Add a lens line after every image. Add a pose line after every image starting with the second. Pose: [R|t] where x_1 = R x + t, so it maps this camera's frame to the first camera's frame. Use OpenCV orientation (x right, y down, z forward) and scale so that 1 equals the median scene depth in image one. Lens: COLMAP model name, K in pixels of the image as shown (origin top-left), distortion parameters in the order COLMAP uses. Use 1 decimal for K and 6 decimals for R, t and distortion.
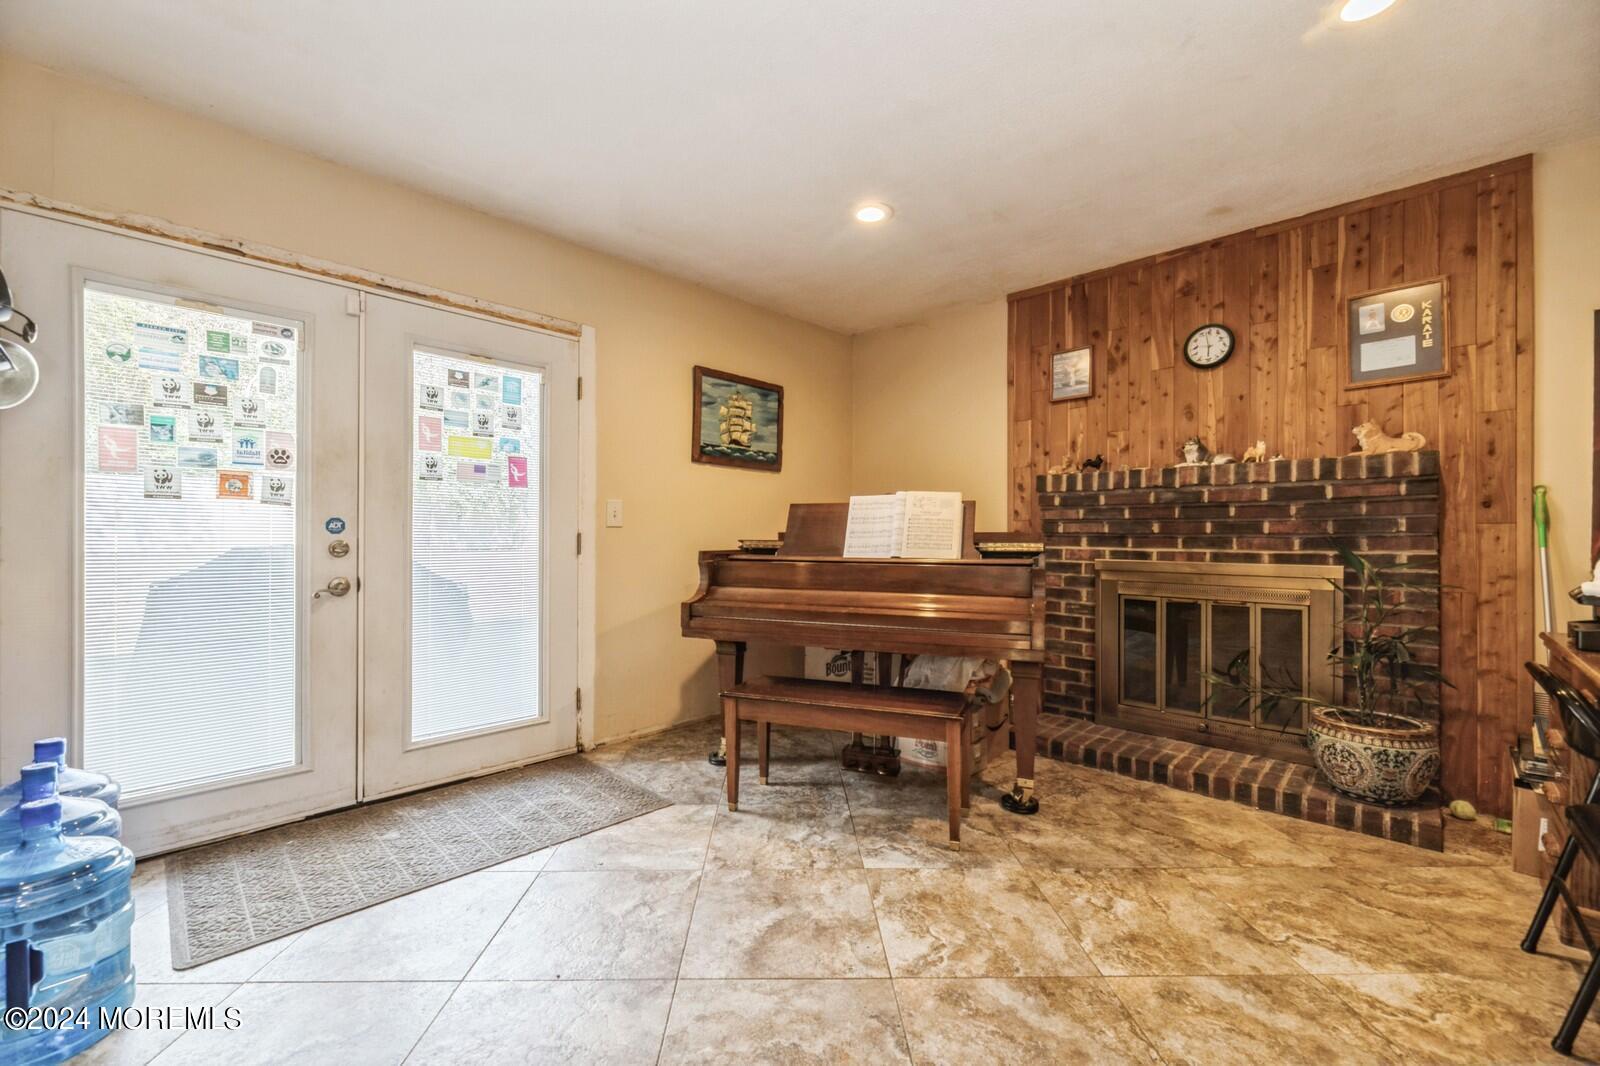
lens RADIAL K [[666.5, 0, 799.6], [0, 666.5, 531.1], [0, 0, 1]] dist [0.001407, -0.000060]
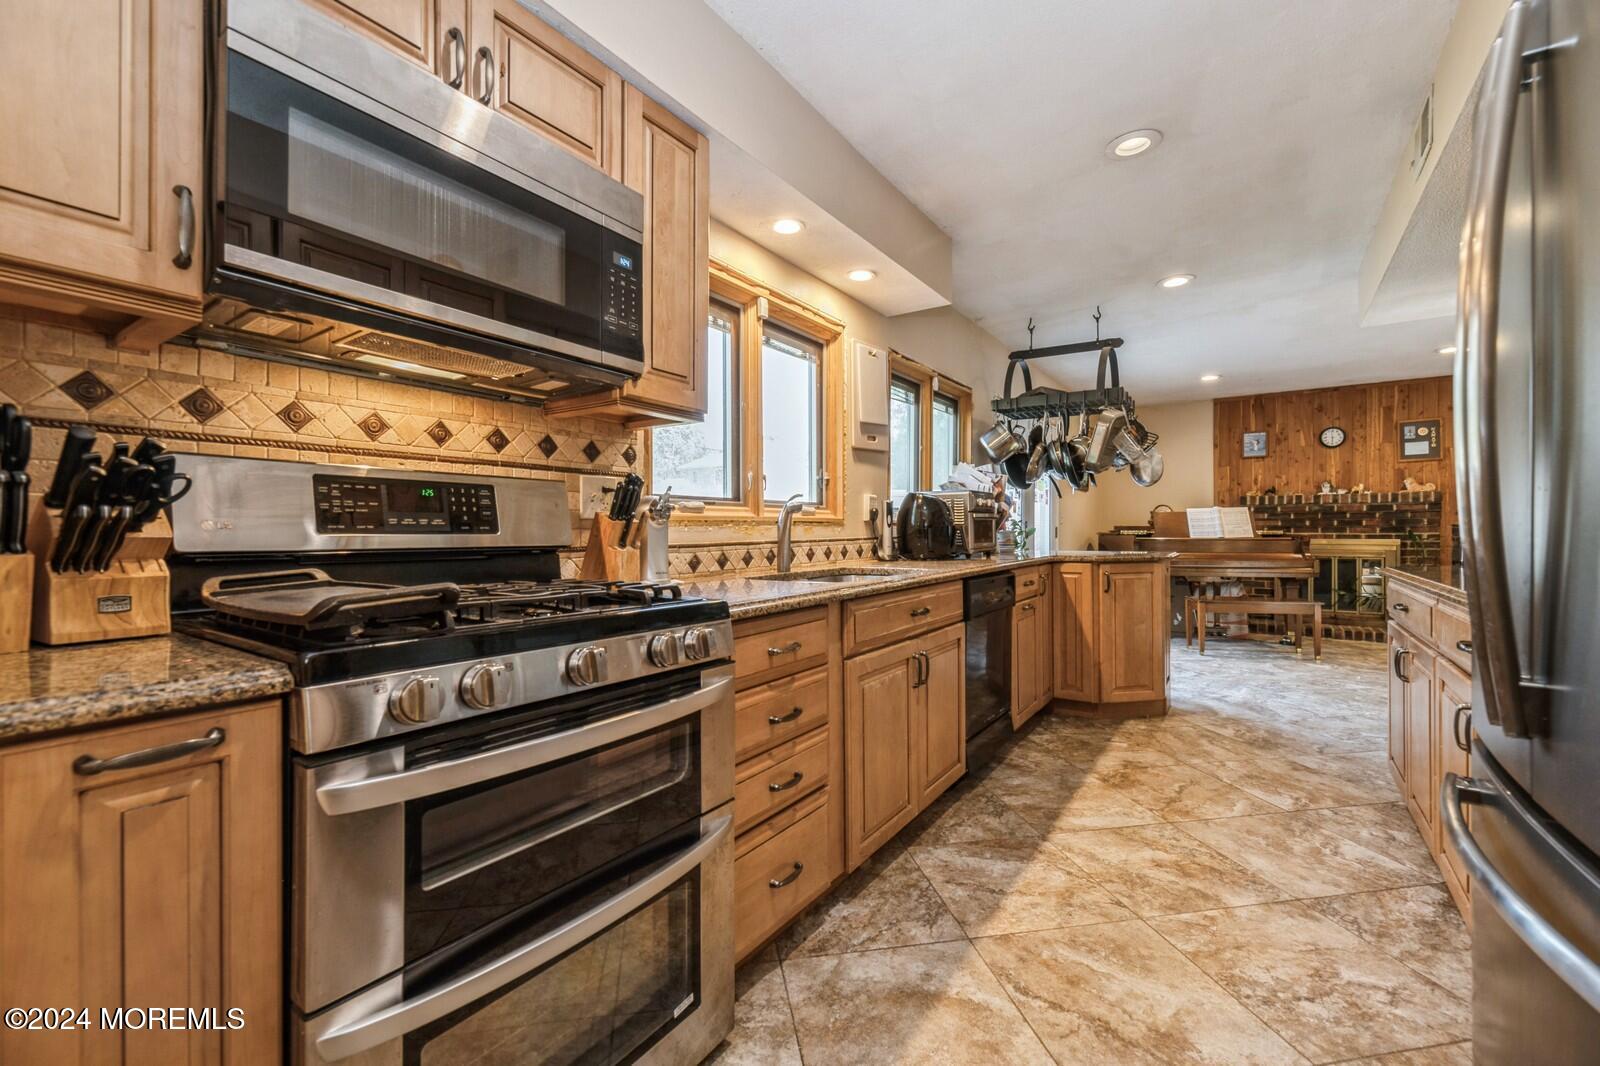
lens RADIAL K [[666.5, 0, 808.0], [0, 666.5, 526.8], [0, 0, 1]] dist [0.001407, -0.000060]
pose [[0.985361, -0.006314, 0.170362, -1.460390], [0.004980, 0.999953, 0.008259, -0.019578], [-0.170406, -0.007289, 0.985347, -0.846773]]
